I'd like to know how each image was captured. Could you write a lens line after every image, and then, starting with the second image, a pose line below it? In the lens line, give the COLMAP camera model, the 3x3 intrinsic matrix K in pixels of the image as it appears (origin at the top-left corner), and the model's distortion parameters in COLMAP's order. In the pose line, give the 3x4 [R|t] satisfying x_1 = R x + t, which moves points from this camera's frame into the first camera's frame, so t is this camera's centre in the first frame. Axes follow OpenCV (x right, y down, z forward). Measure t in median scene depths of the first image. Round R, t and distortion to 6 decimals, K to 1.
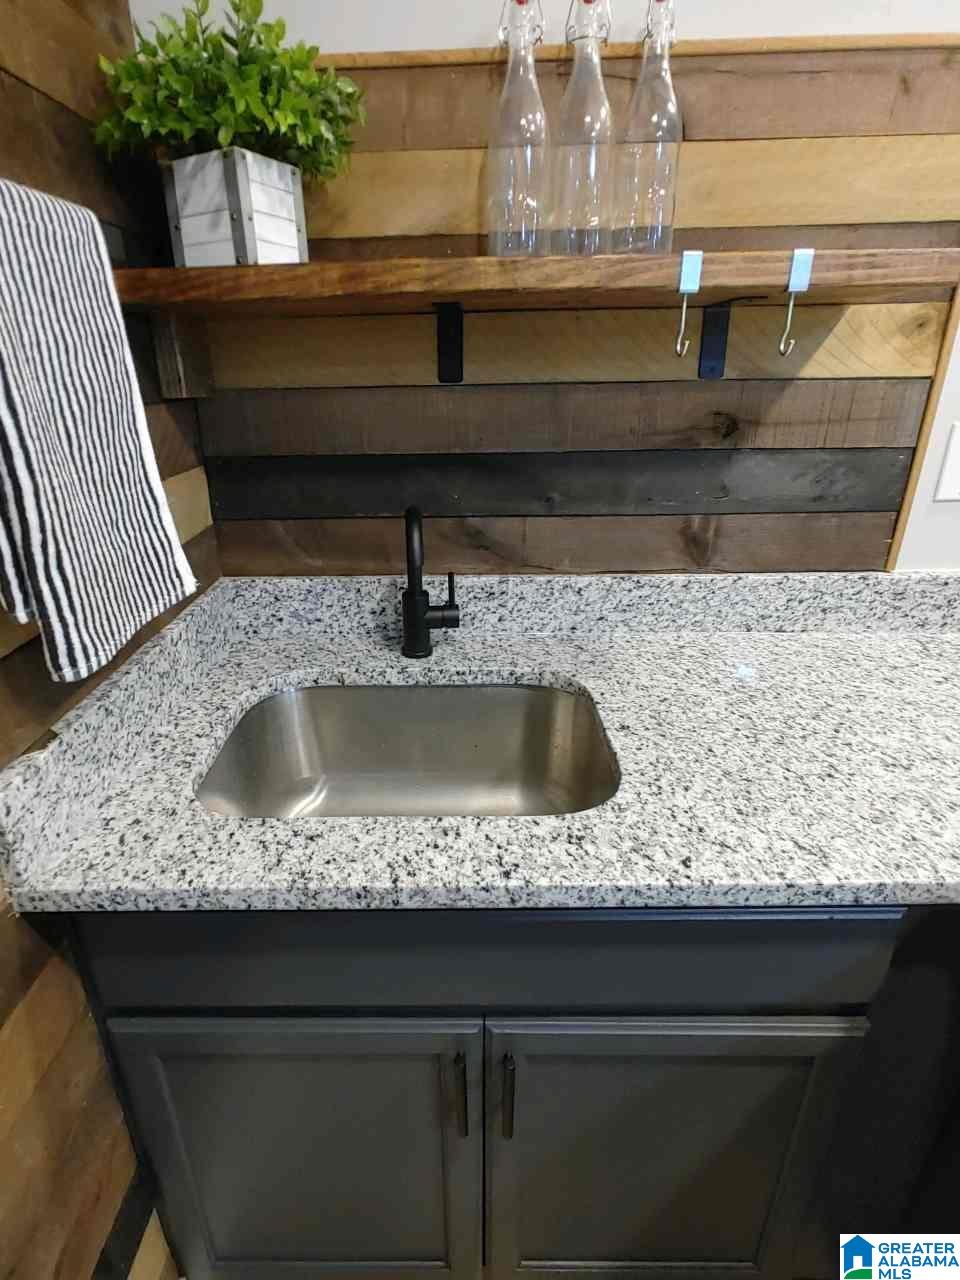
lens RADIAL K [[685.0, 0, 448.7], [0, 685.0, 661.8], [0, 0, 1]] dist [-0.009991, -0.000533]
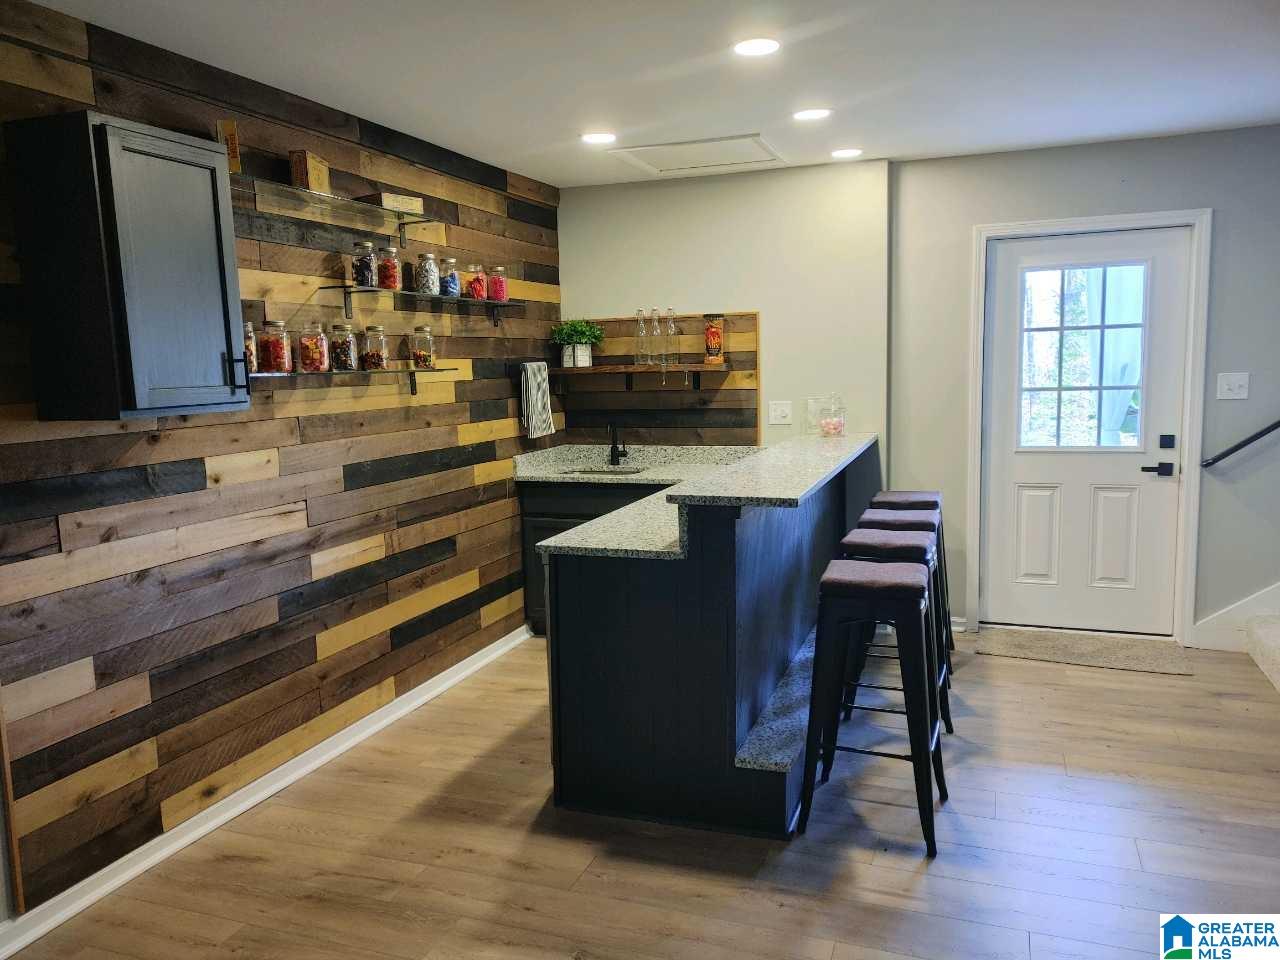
lens RADIAL K [[978.5, 0, 637.1], [0, 978.5, 492.2], [0, 0, 1]] dist [0.058269, -0.032088]
pose [[0.947160, 0.037805, -0.318526, 1.678289], [-0.123239, 0.959702, -0.252555, 1.385102], [0.296142, 0.278464, 0.913650, -3.505511]]
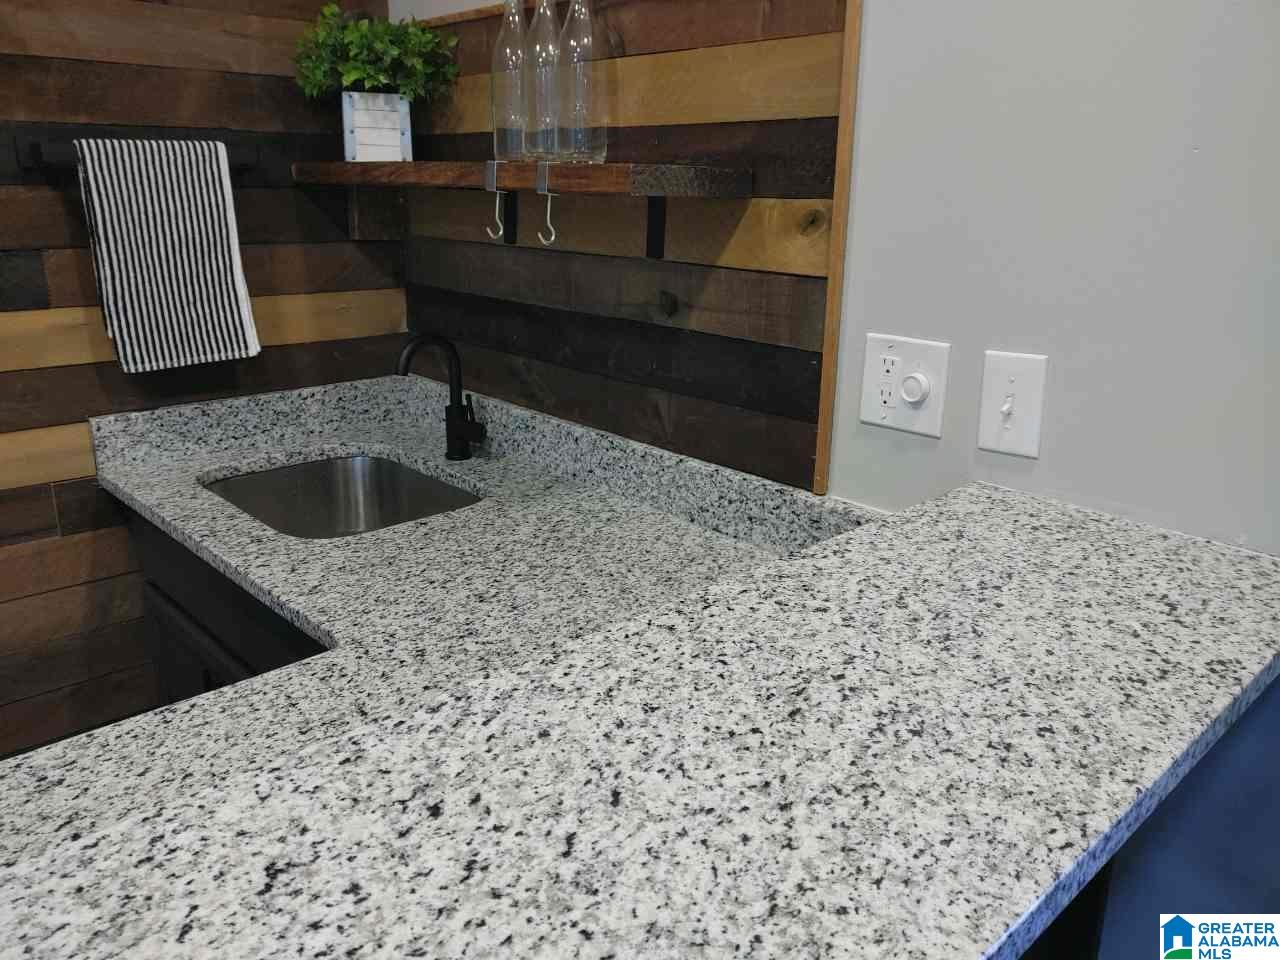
lens RADIAL K [[978.5, 0, 632.1], [0, 978.5, 480.3], [0, 0, 1]] dist [0.058269, -0.032088]
pose [[0.690698, 0.240461, -0.681994, 1.405194], [-0.313430, 0.949453, 0.017332, -0.104215], [0.651689, 0.201786, 0.731153, -0.050019]]
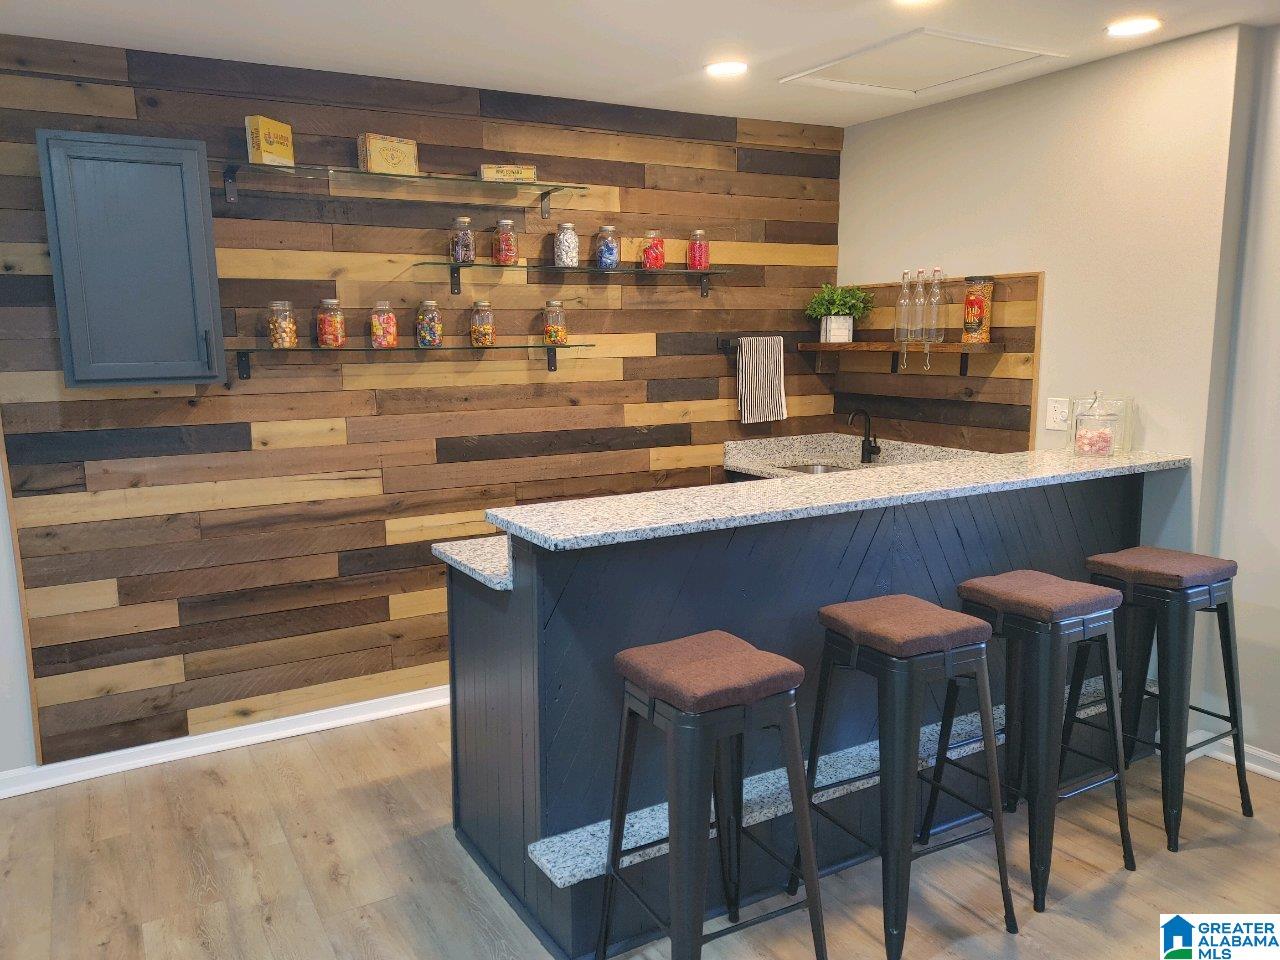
lens RADIAL K [[978.5, 0, 623.9], [0, 978.5, 487.2], [0, 0, 1]] dist [0.058269, -0.032088]
pose [[0.514914, 0.149717, -0.844067, 2.973278], [-0.346918, 0.936793, -0.045469, 0.633486], [0.783908, 0.316235, 0.534307, -1.970123]]
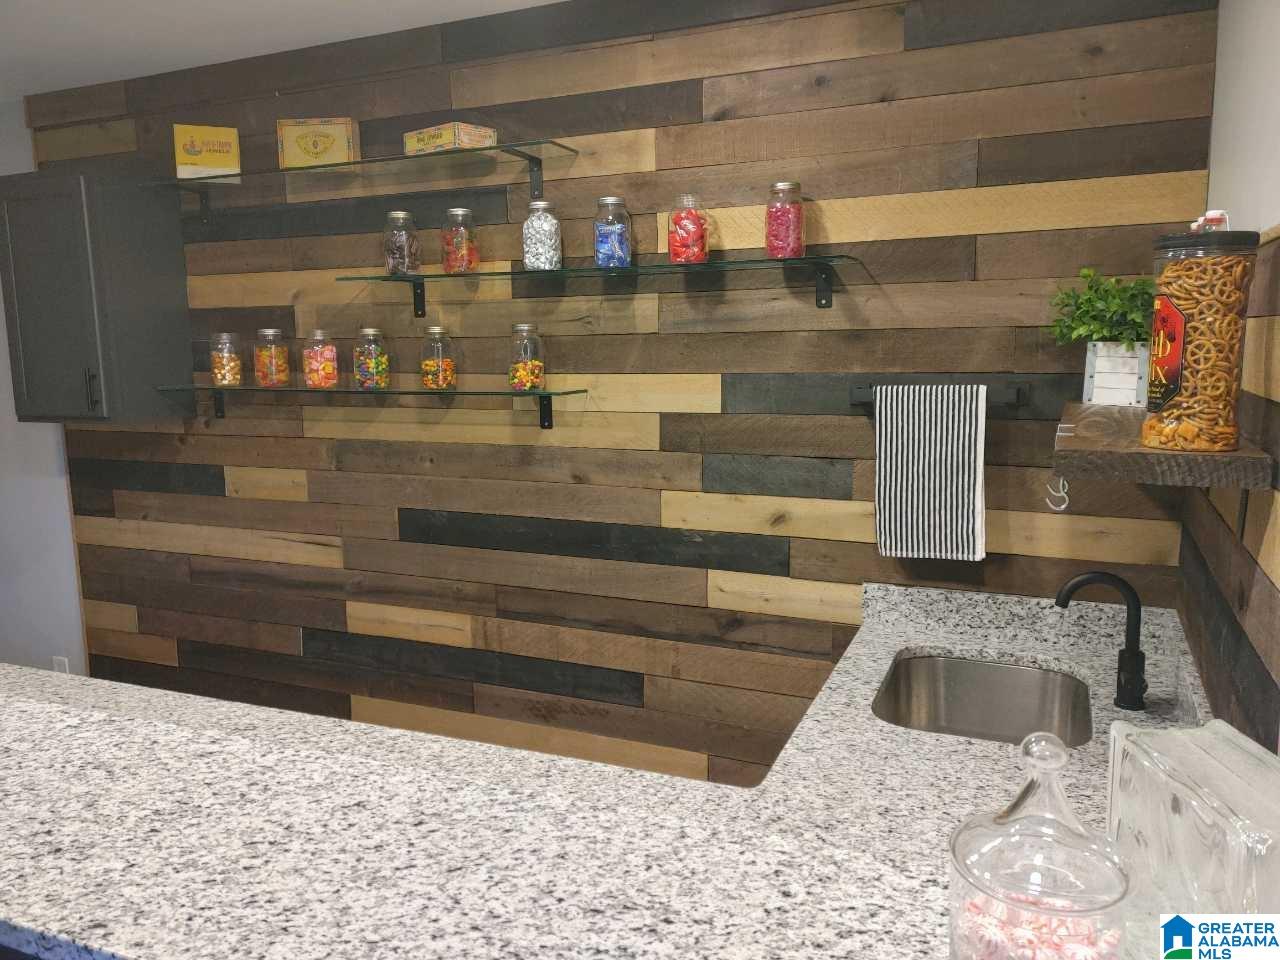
lens RADIAL K [[978.5, 0, 634.6], [0, 978.5, 474.2], [0, 0, 1]] dist [0.058269, -0.032088]
pose [[-0.383158, 0.153440, -0.910849, 1.772860], [-0.353065, 0.886896, 0.297926, -0.575256], [0.853542, 0.435742, -0.285647, 0.634204]]
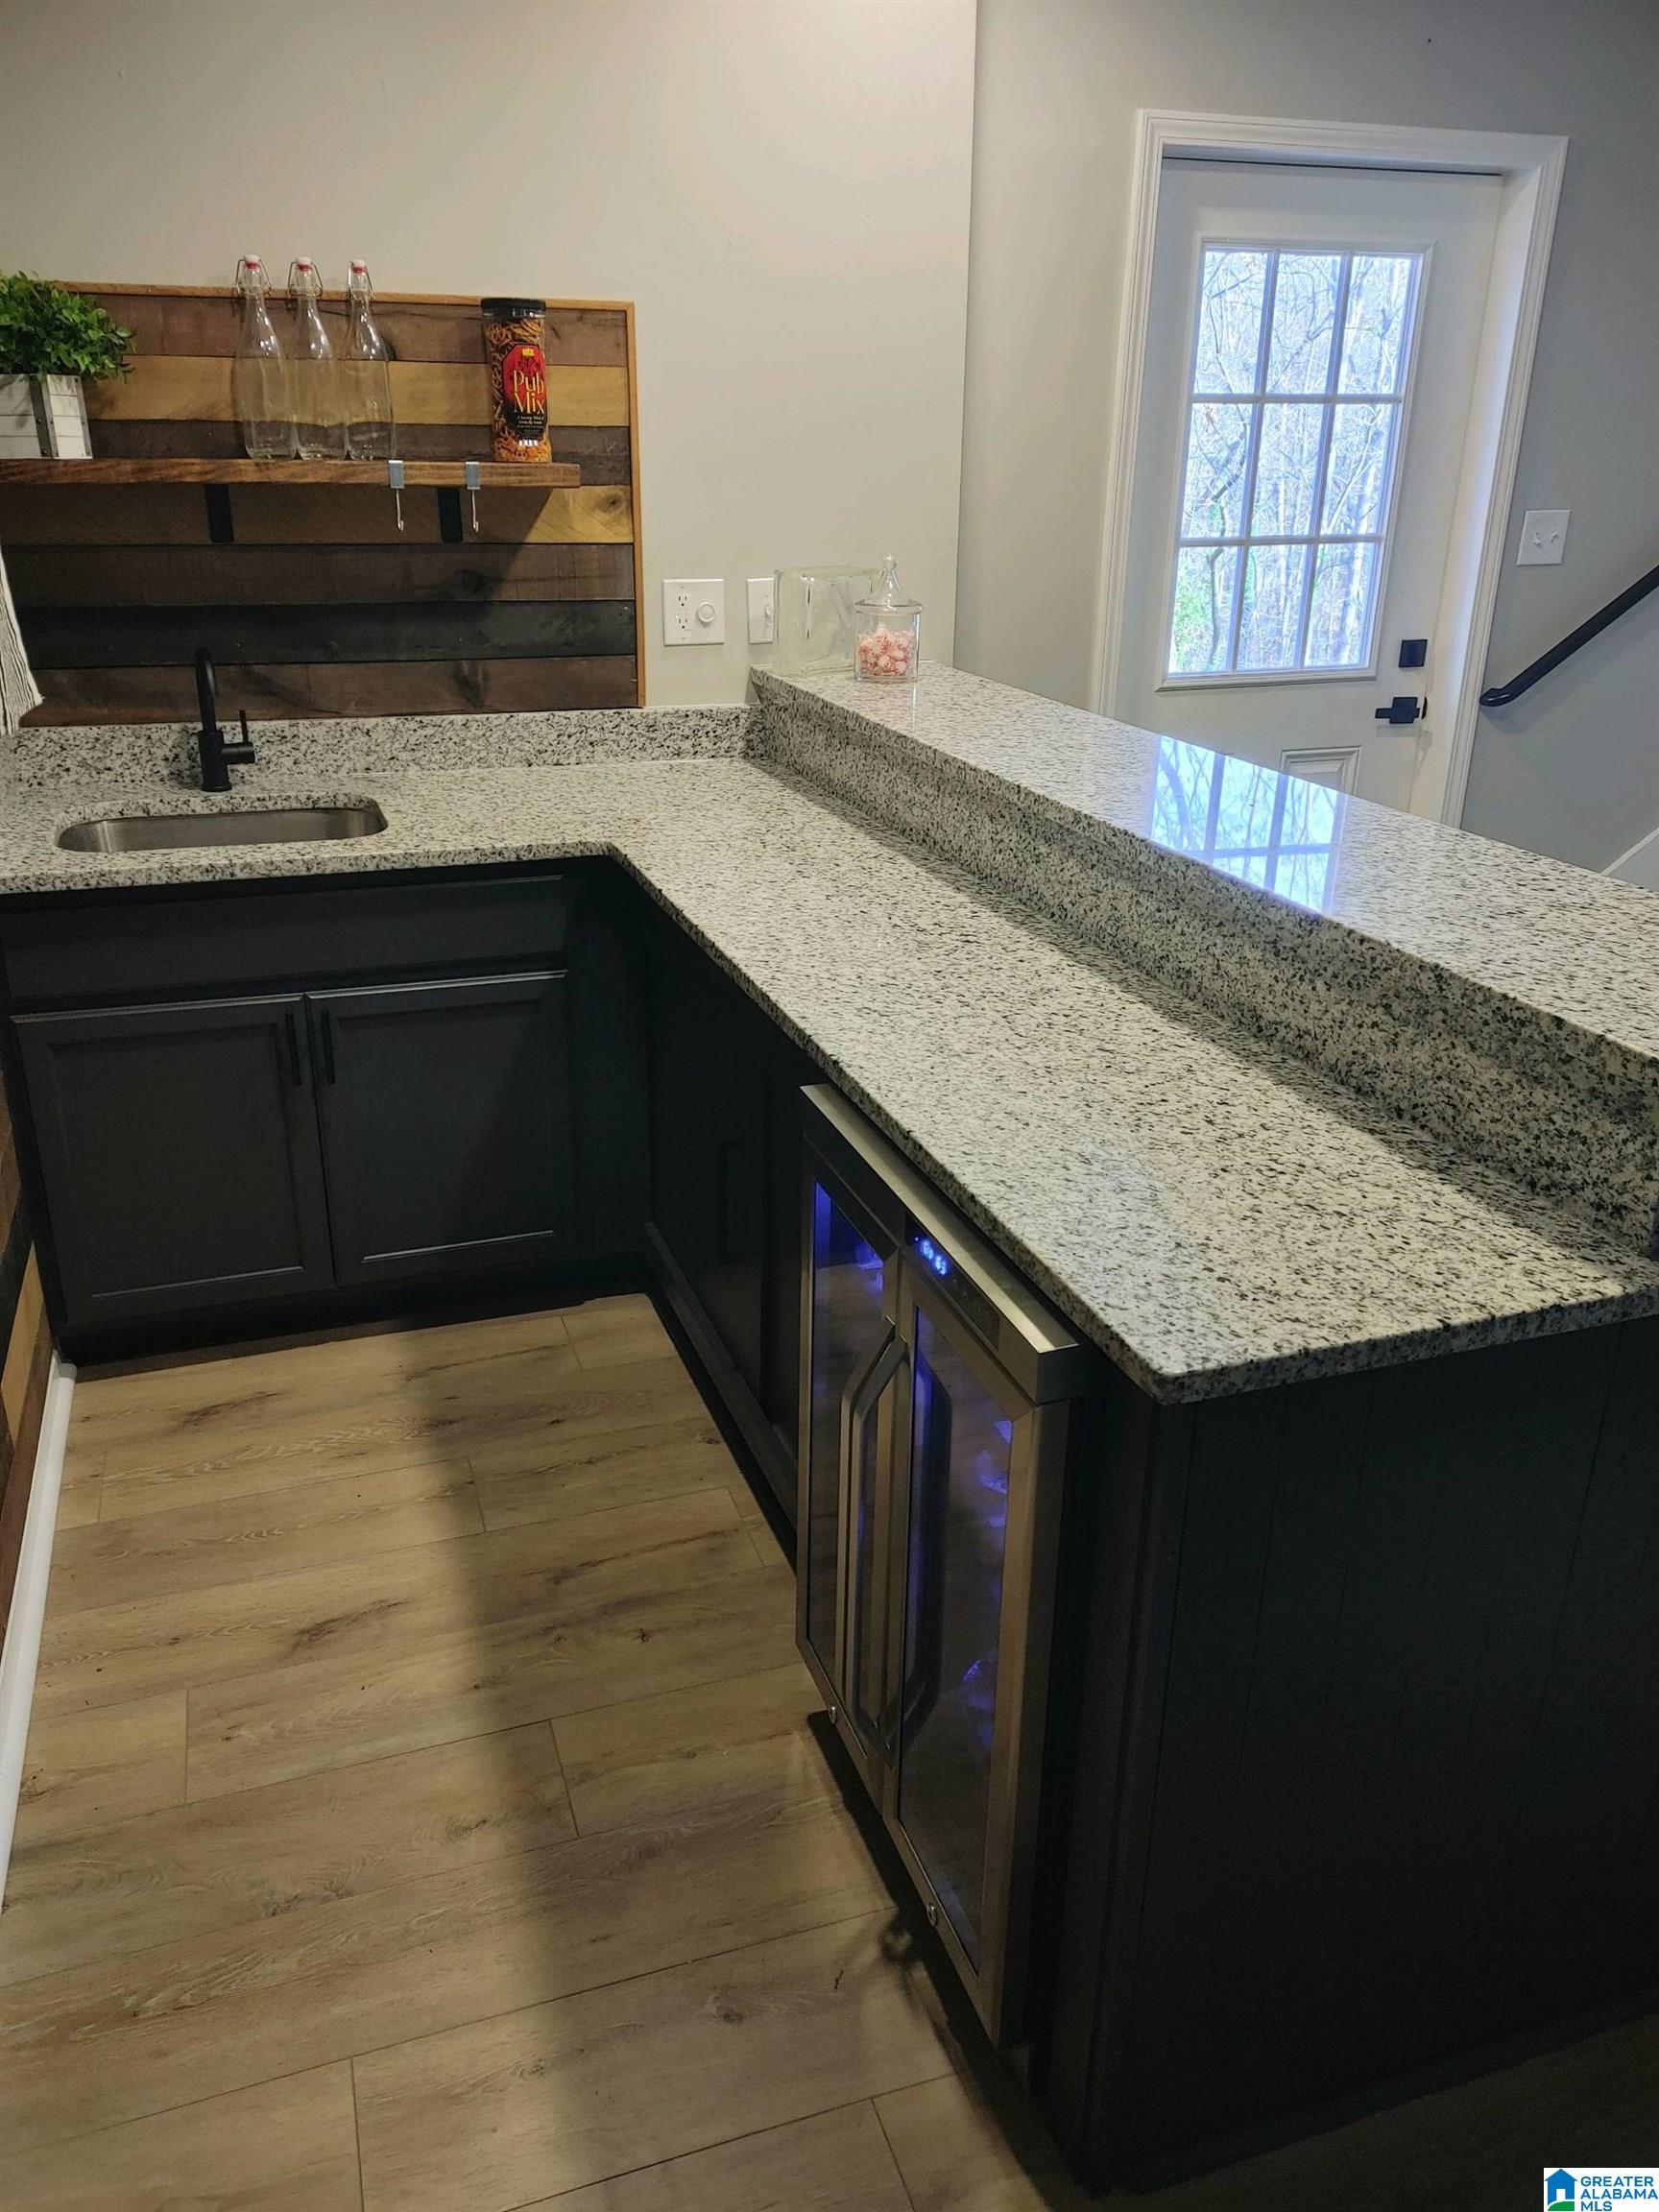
lens RADIAL K [[1683.6, 0, 818.2], [0, 1683.6, 1091.2], [0, 0, 1]] dist [0.053444, -0.031343]
pose [[0.939108, -0.099239, 0.328980, -0.086348], [0.113023, 0.993326, -0.022992, 0.655949], [-0.324503, 0.058775, 0.944057, -1.886923]]
